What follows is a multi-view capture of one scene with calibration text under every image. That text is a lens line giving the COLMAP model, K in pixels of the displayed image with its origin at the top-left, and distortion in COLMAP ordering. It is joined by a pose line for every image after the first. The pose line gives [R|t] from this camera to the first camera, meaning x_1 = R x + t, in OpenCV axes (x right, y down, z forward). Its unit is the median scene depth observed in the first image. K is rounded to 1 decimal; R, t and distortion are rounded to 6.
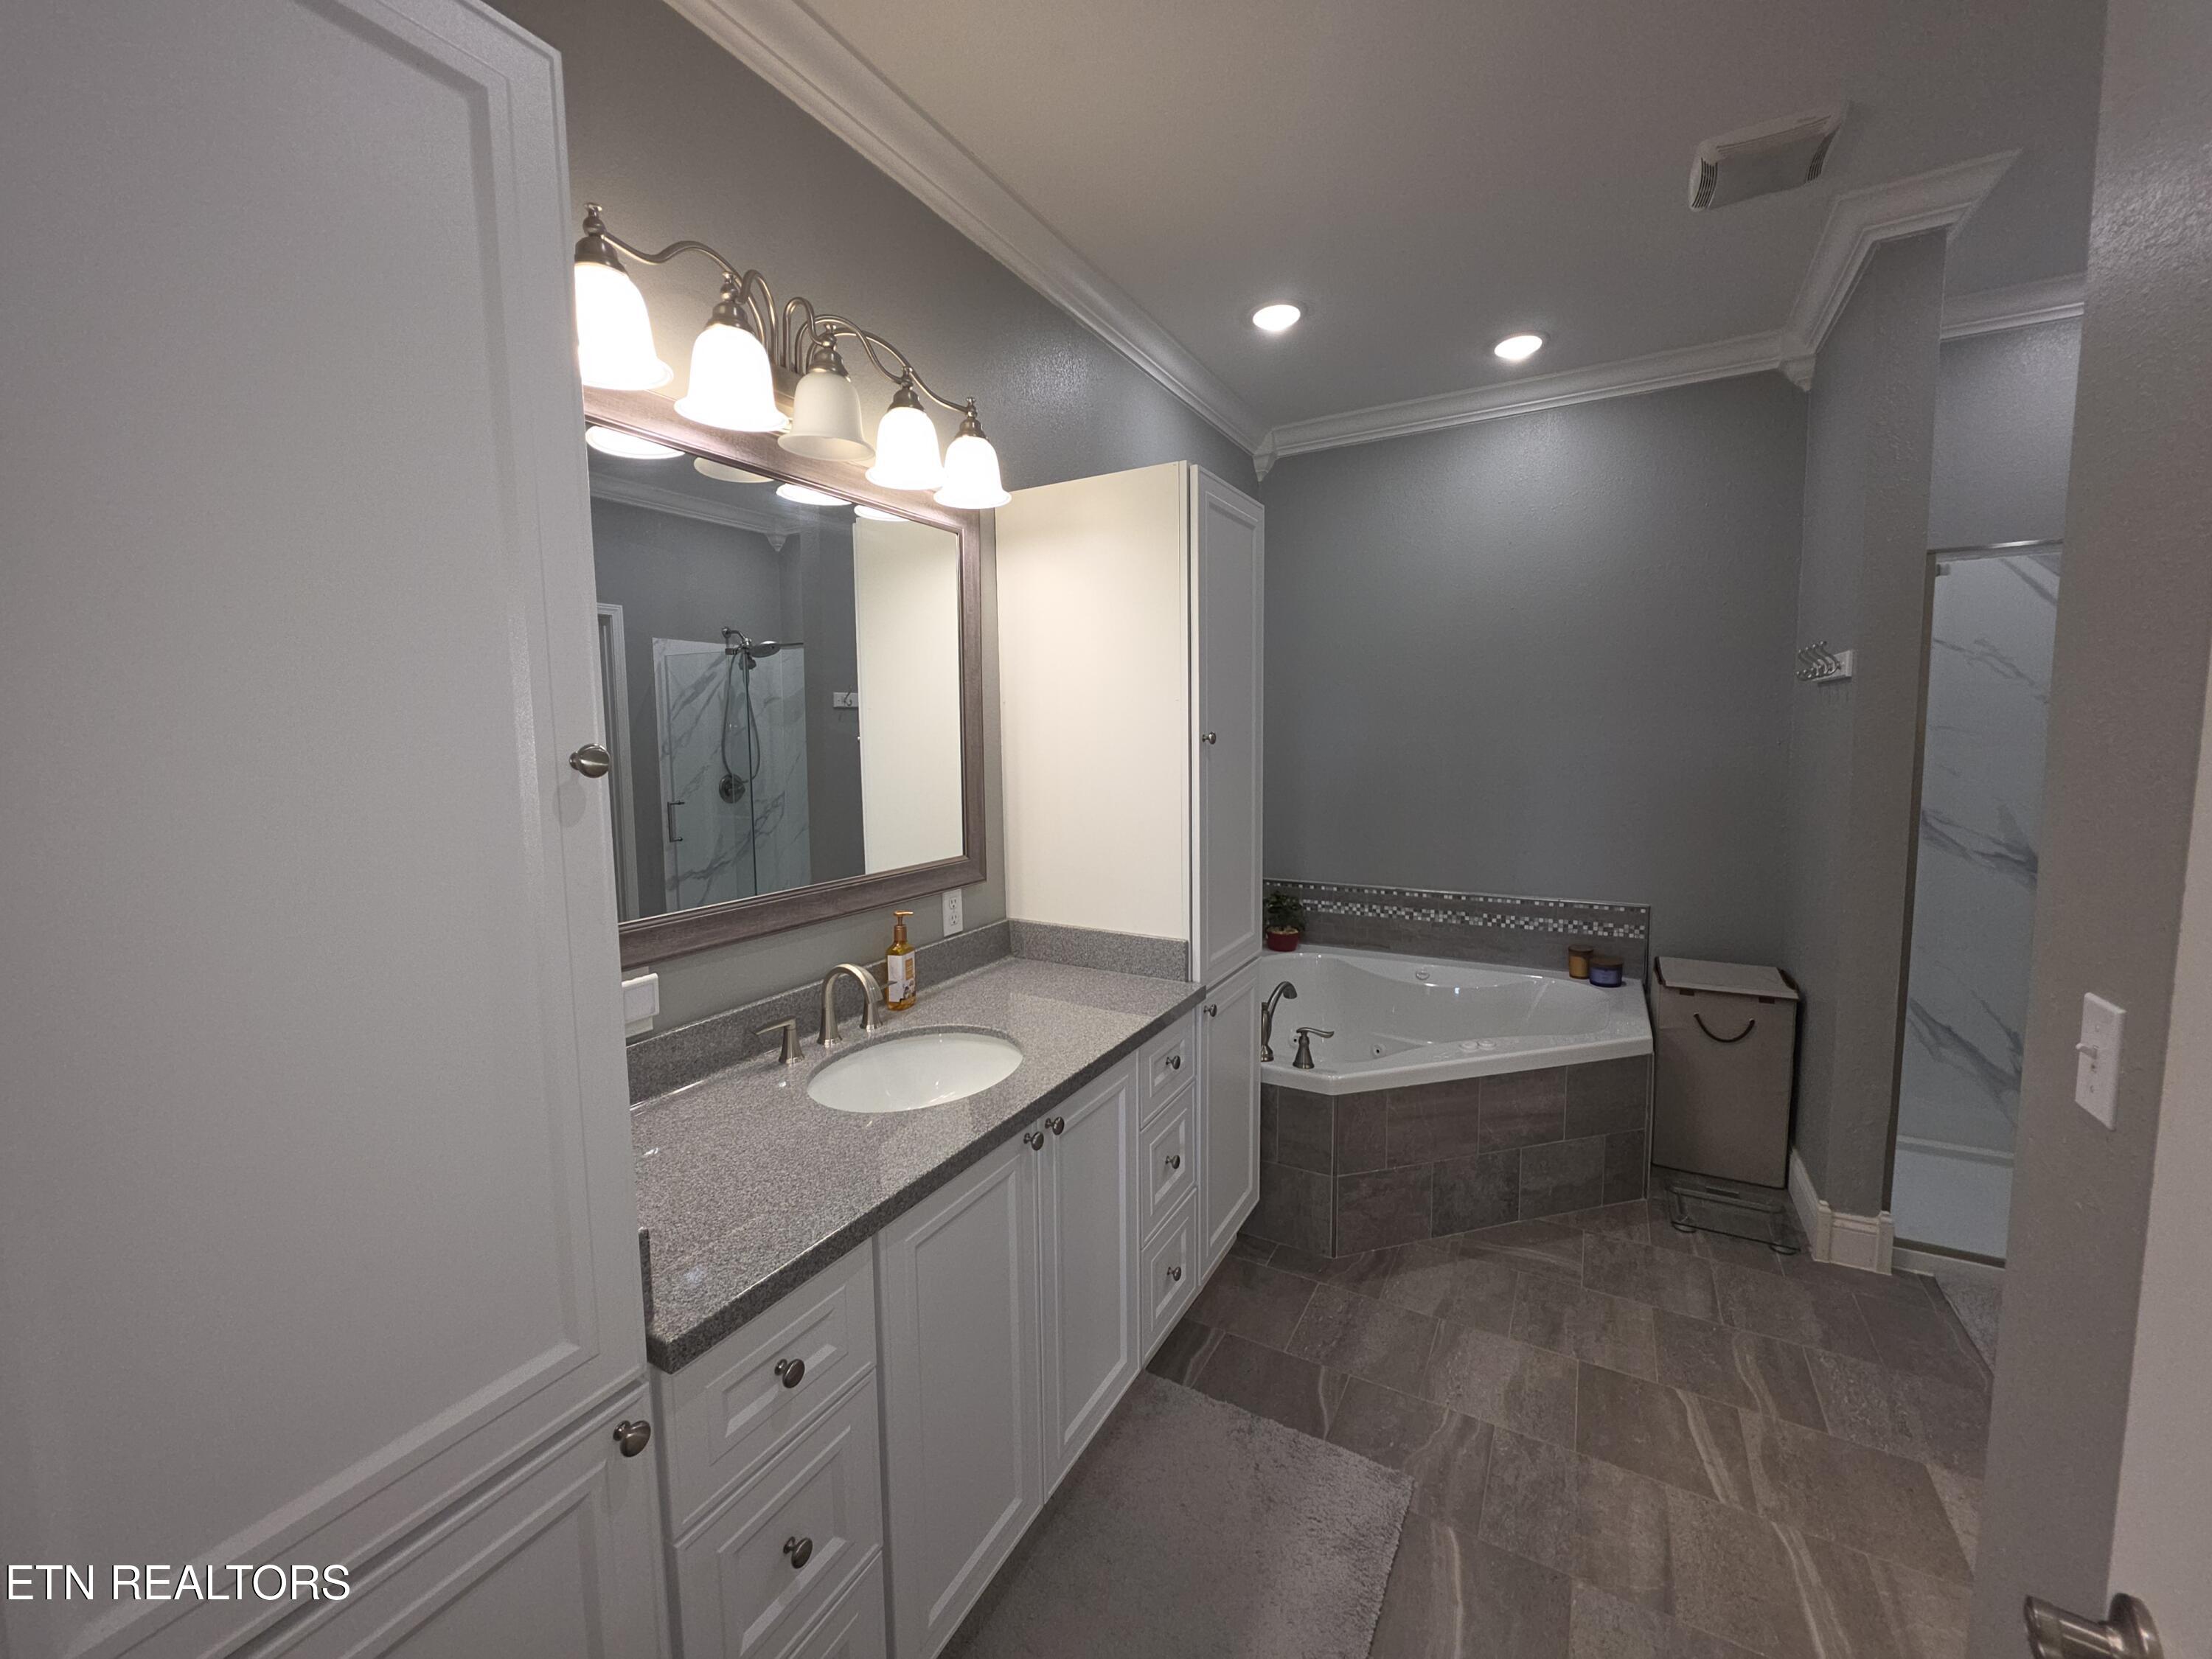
lens RADIAL K [[884.2, 0, 1085.3], [0, 884.2, 823.6], [0, 0, 1]] dist [-0.003219, -0.000186]
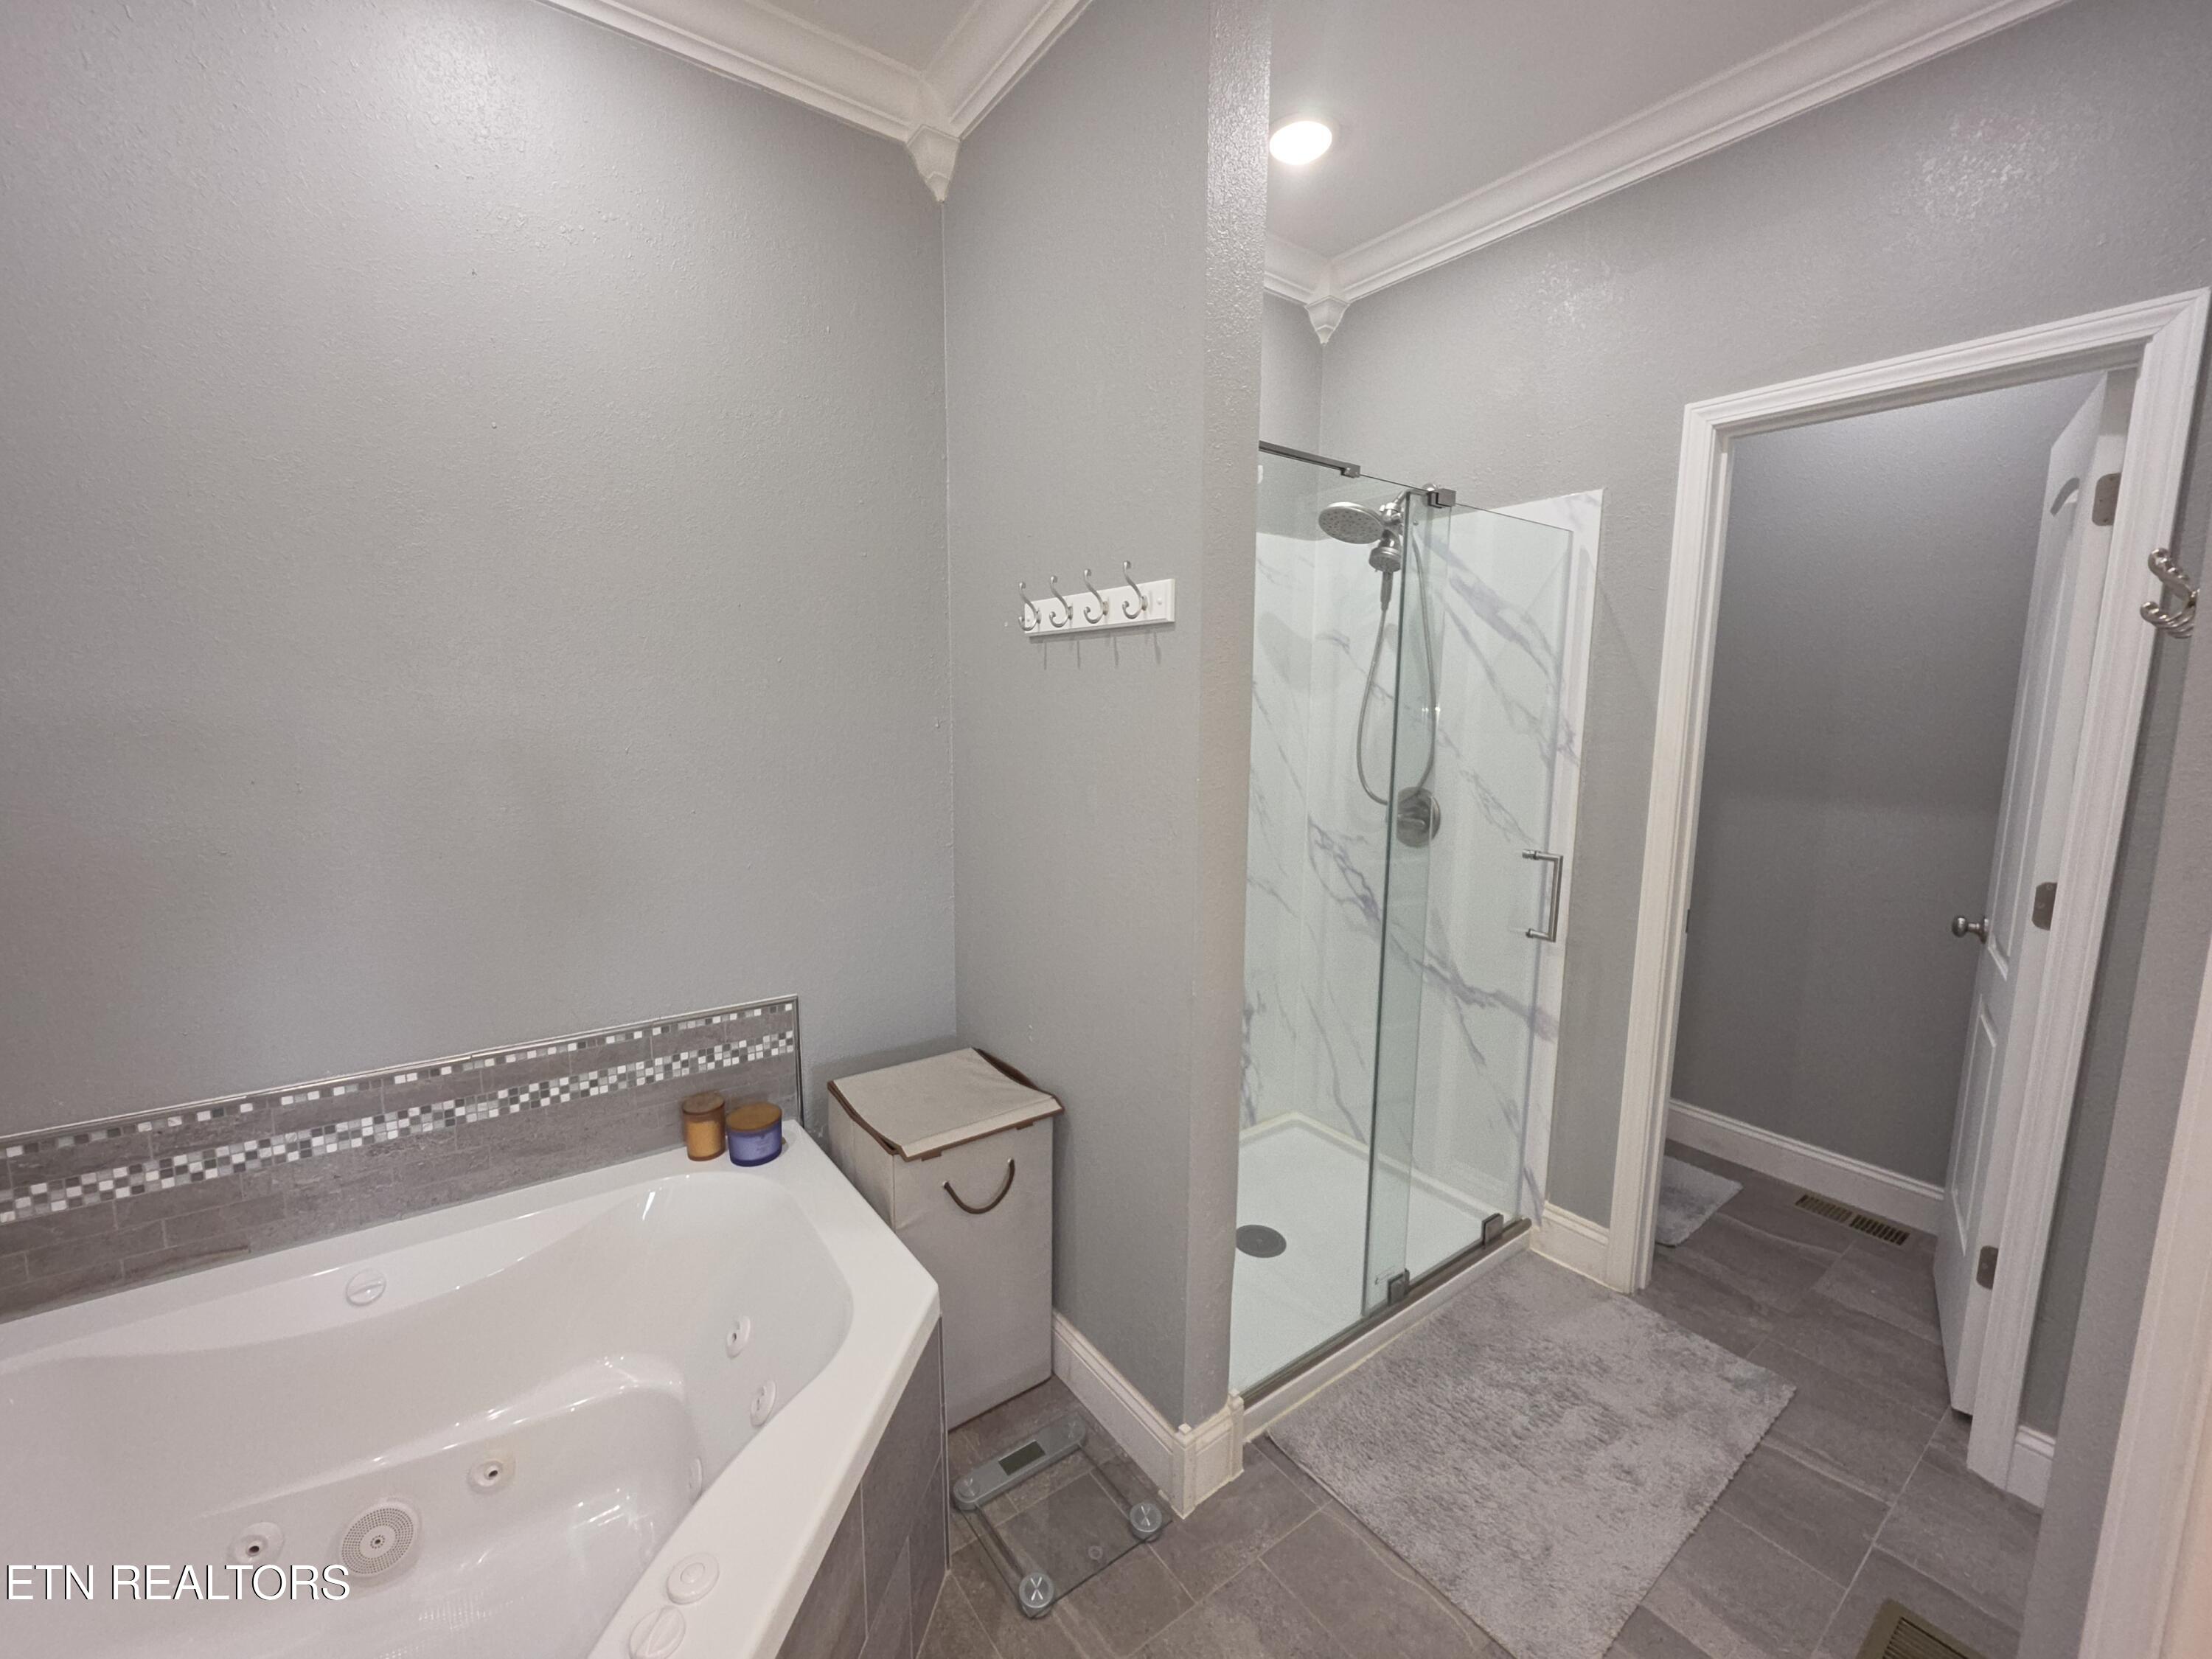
lens RADIAL K [[884.2, 0, 1085.3], [0, 884.2, 823.6], [0, 0, 1]] dist [-0.003219, -0.000186]
pose [[0.416212, -0.096231, 0.904161, 0.187215], [0.074624, 0.994644, 0.071510, -0.051850], [-0.906200, 0.037709, 0.421164, 0.562002]]
